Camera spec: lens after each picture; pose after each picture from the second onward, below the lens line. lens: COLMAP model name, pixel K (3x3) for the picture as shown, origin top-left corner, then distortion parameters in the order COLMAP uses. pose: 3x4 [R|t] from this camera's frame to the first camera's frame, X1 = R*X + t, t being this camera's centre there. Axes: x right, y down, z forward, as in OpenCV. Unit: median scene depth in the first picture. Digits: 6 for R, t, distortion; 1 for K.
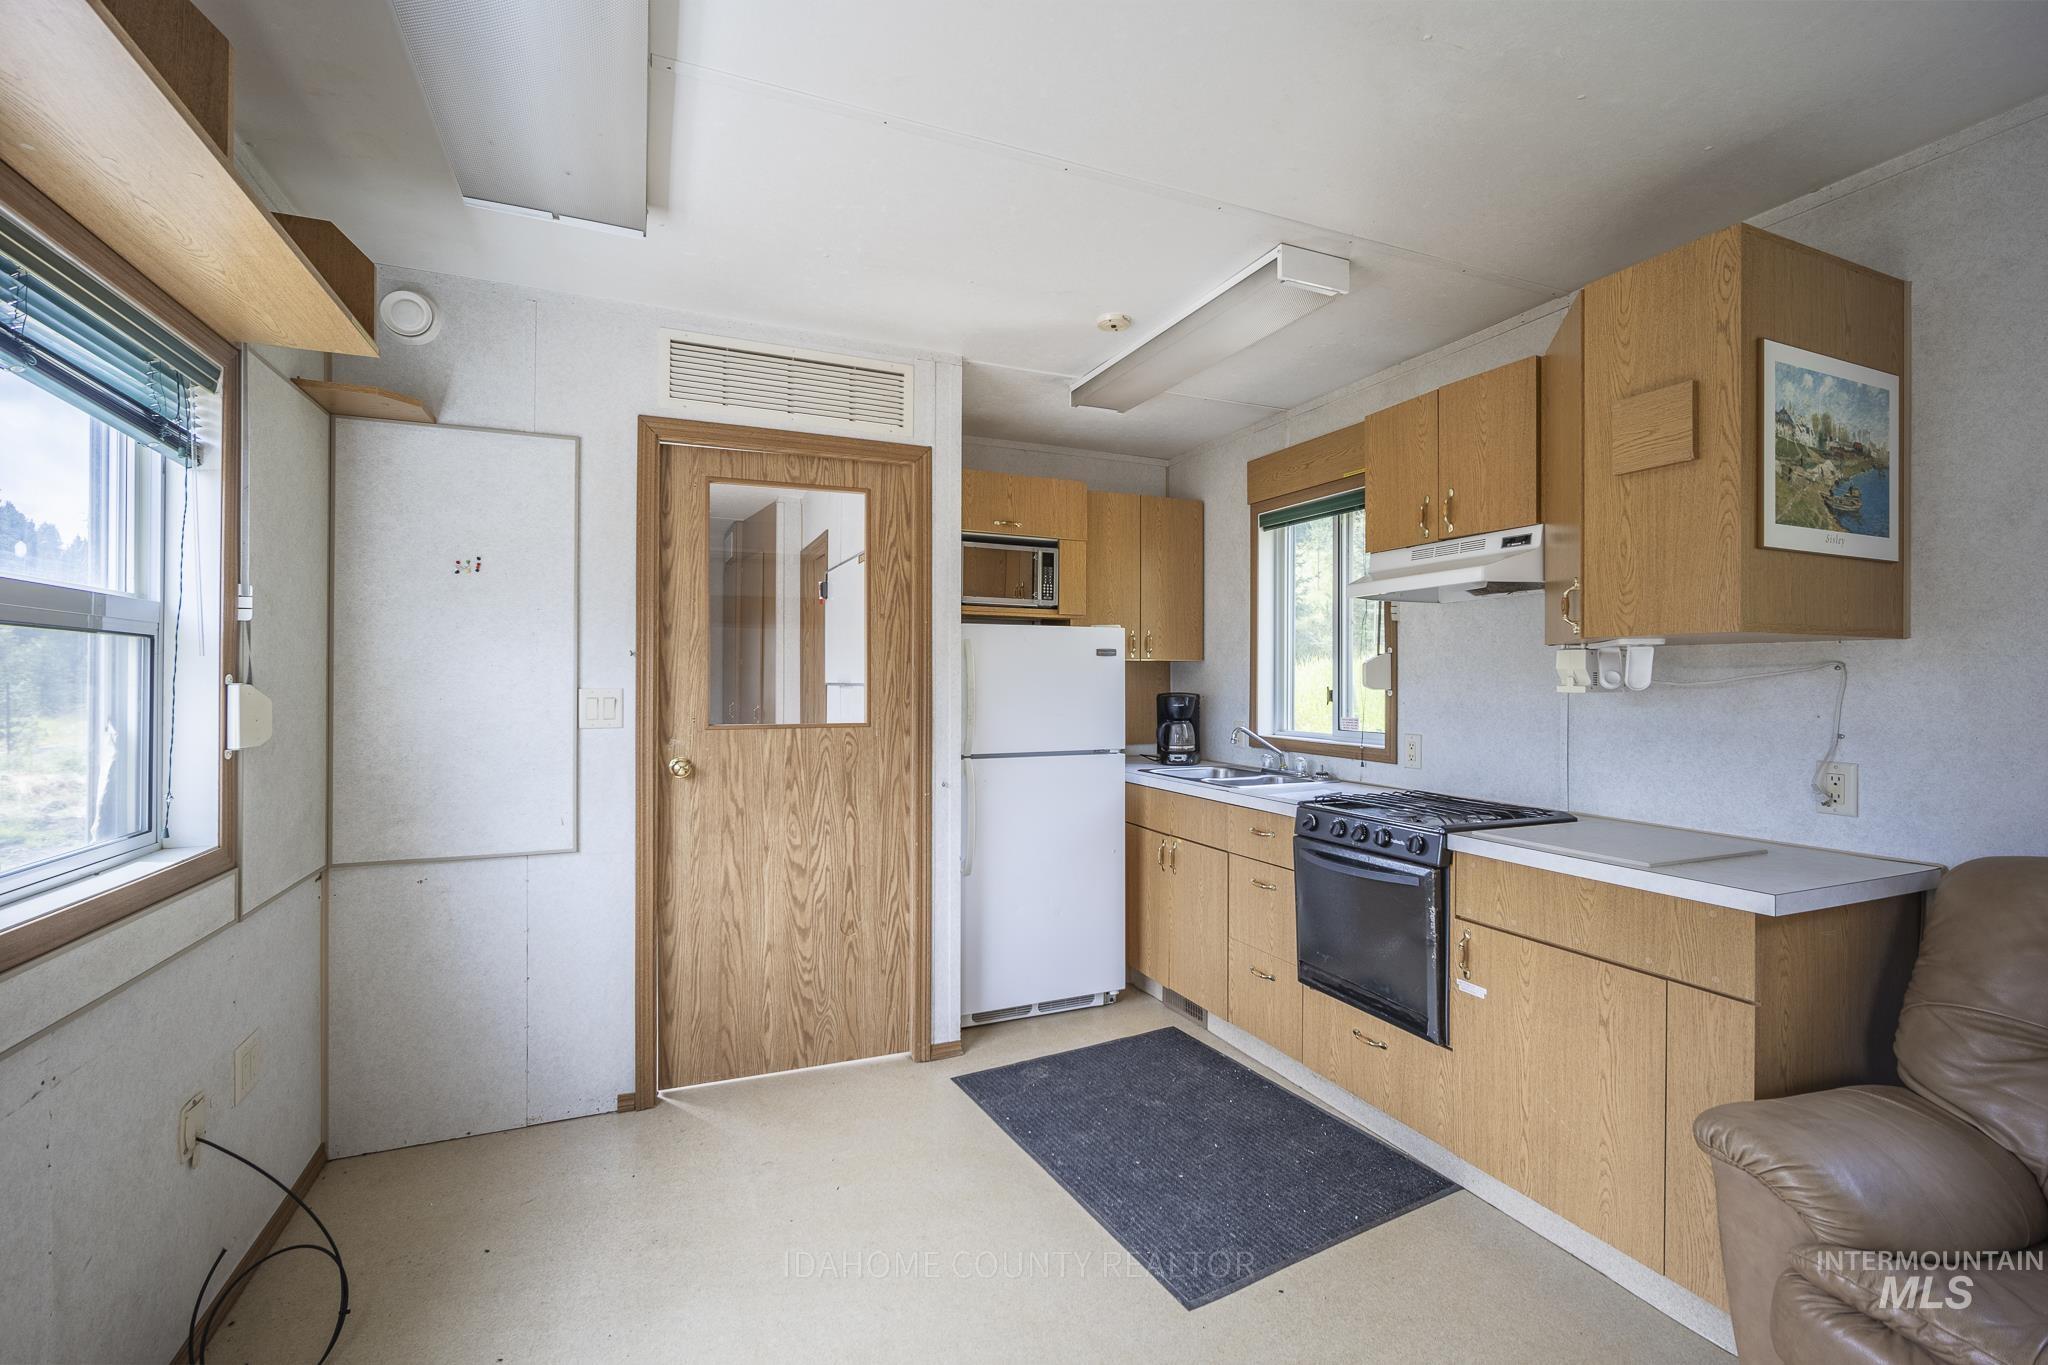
lens RADIAL K [[880.8, 0, 1021.9], [0, 880.8, 674.4], [0, 0, 1]] dist [-0.015406, 0.005168]
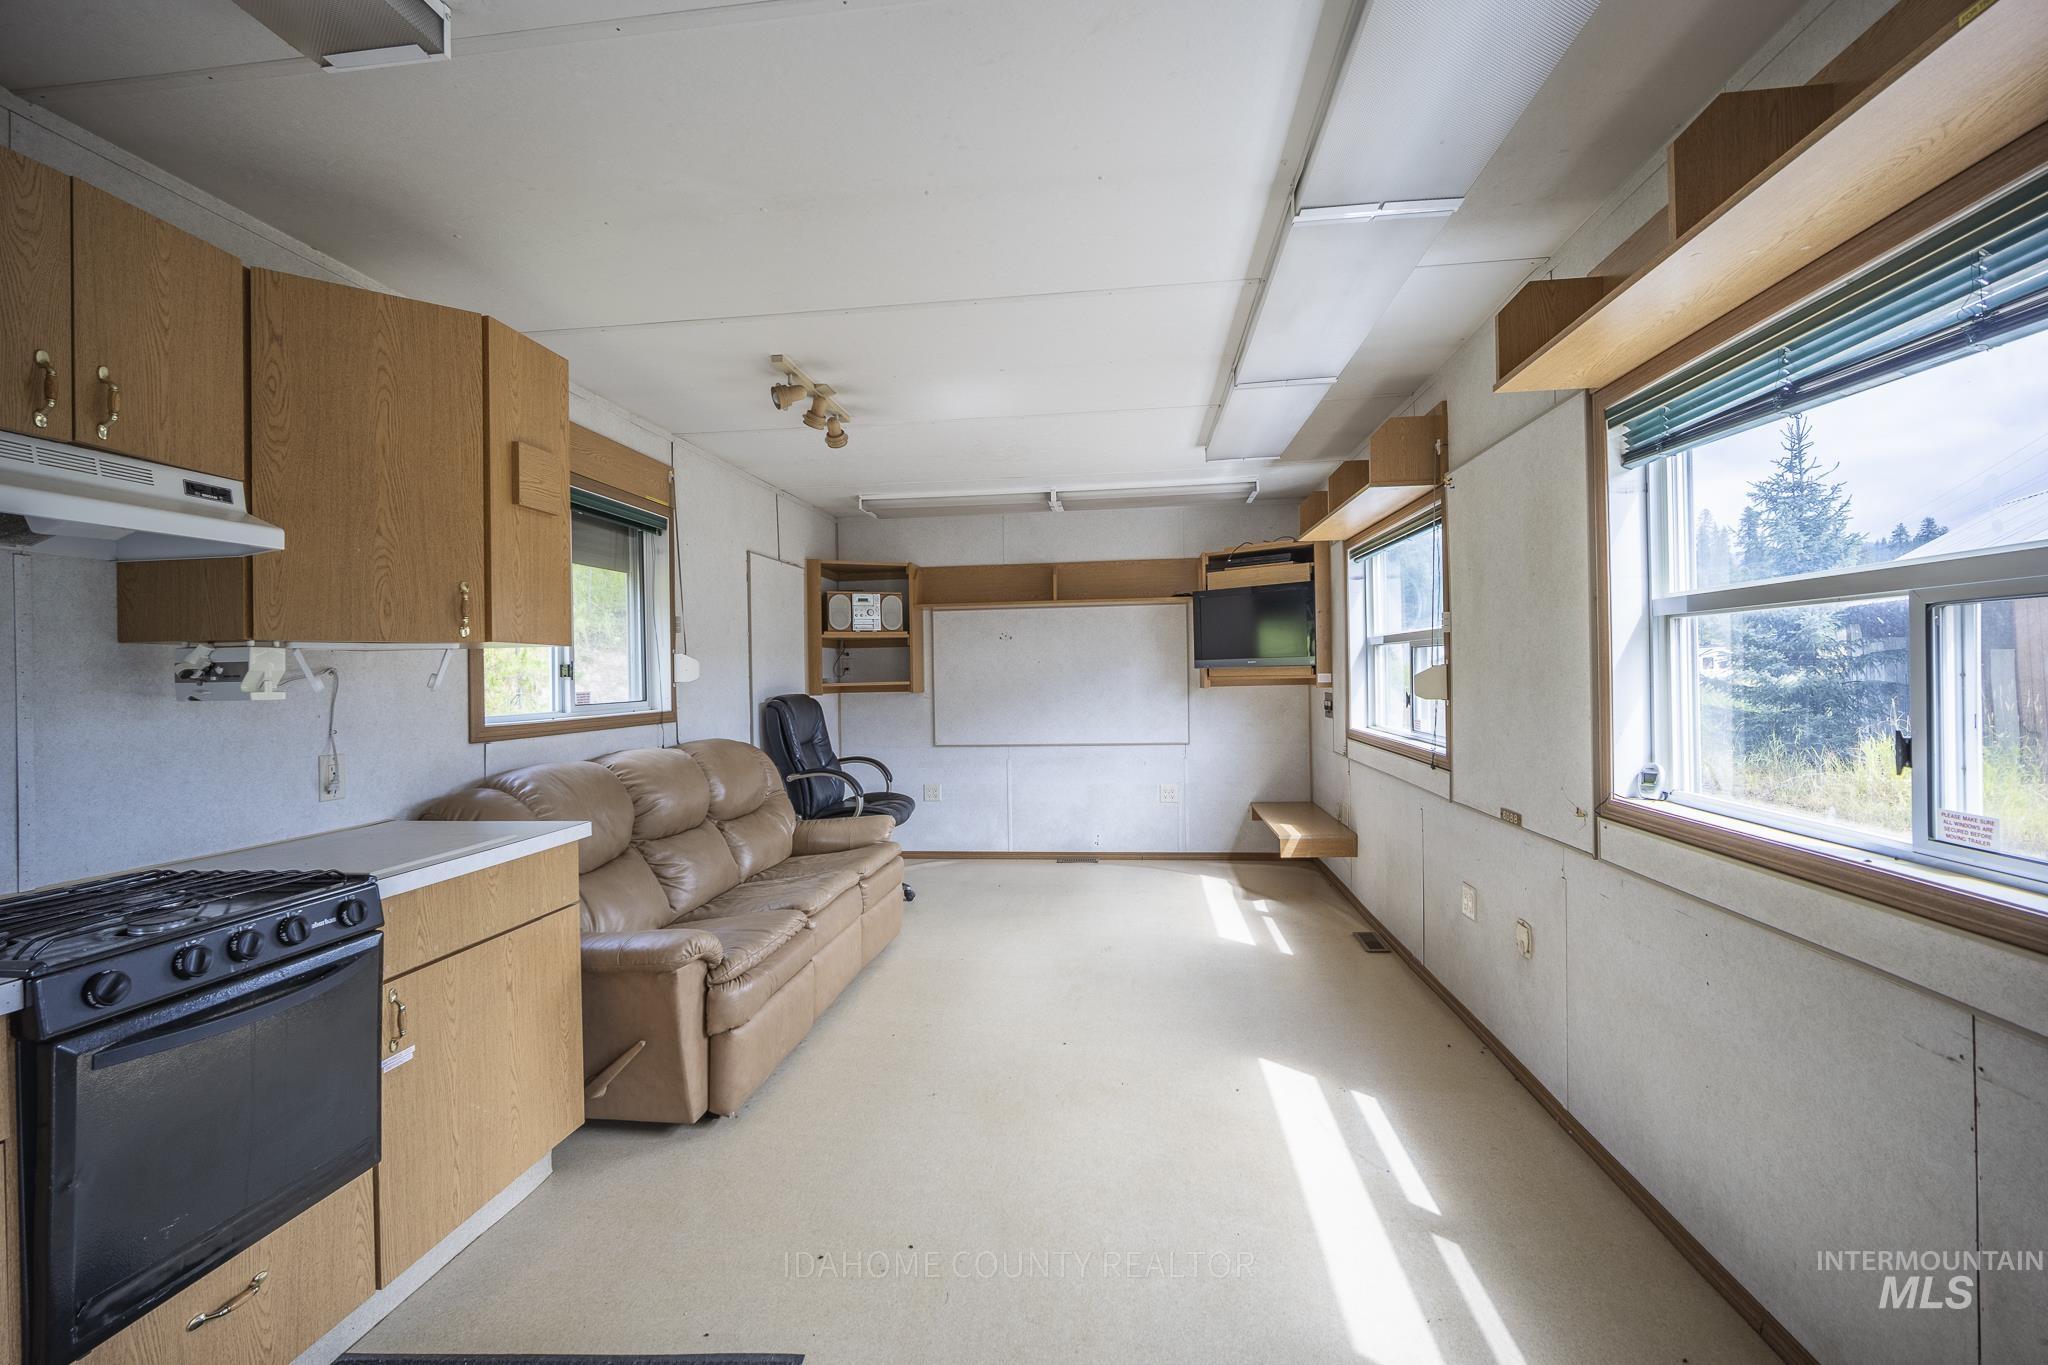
lens RADIAL K [[880.8, 0, 1021.9], [0, 880.8, 674.4], [0, 0, 1]] dist [-0.015406, 0.005168]
pose [[-0.863515, 0.012856, 0.504159, -0.324334], [0.012379, 0.999914, -0.004295, 0.007525], [-0.504171, 0.002532, -0.863600, 1.122857]]
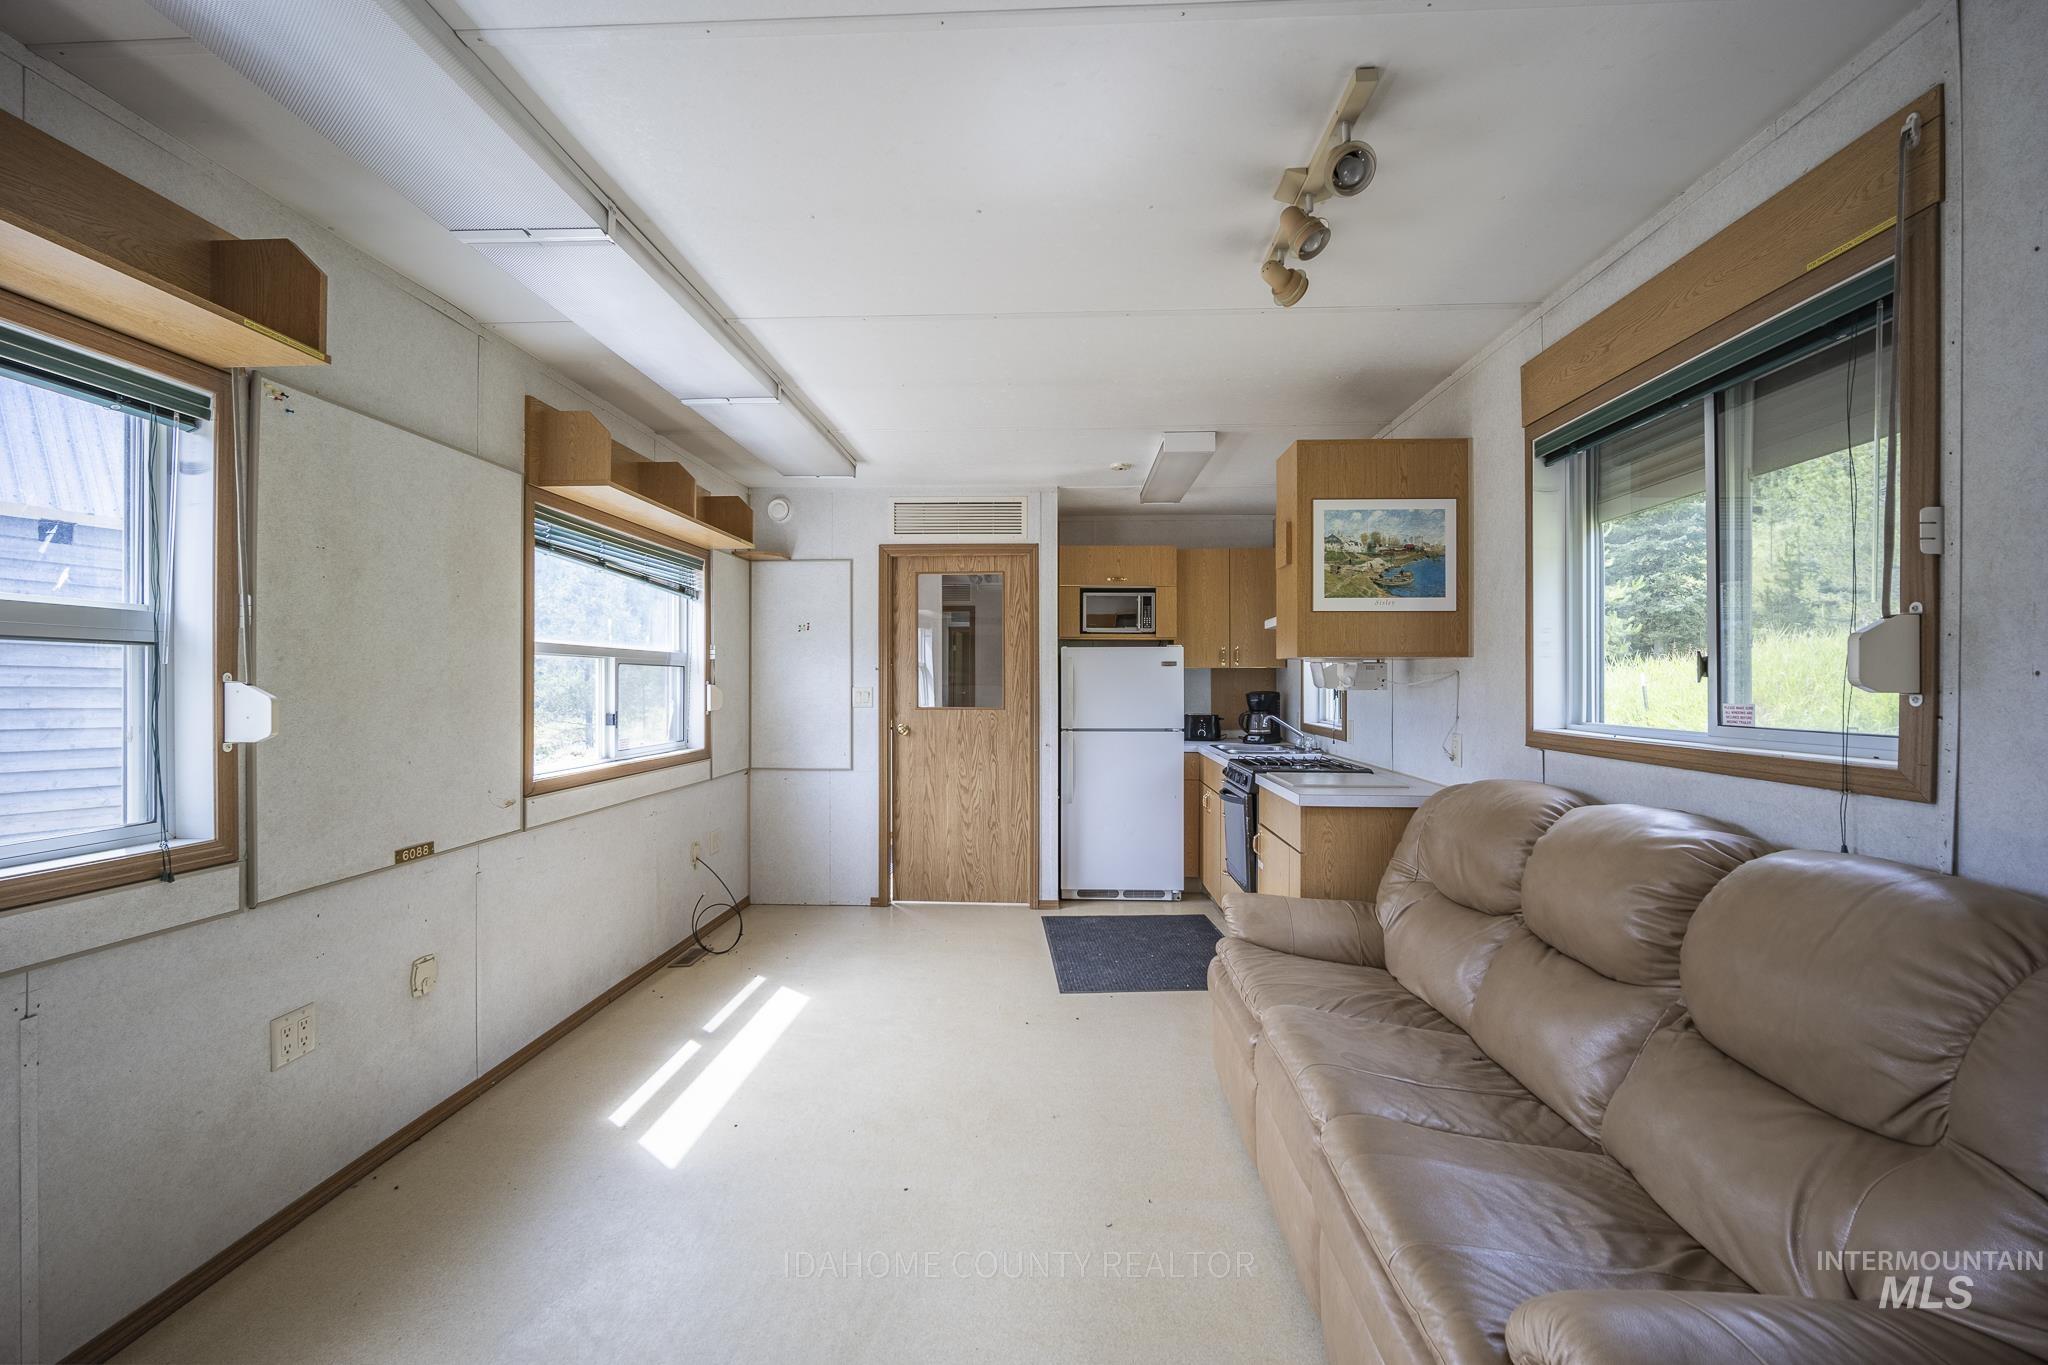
lens RADIAL K [[880.8, 0, 1021.9], [0, 880.8, 674.4], [0, 0, 1]] dist [-0.015406, 0.005168]
pose [[0.898875, -0.004965, -0.438177, 0.667759], [0.004510, 0.999988, -0.002080, -0.005970], [0.438182, -0.000106, 0.898886, -0.578646]]
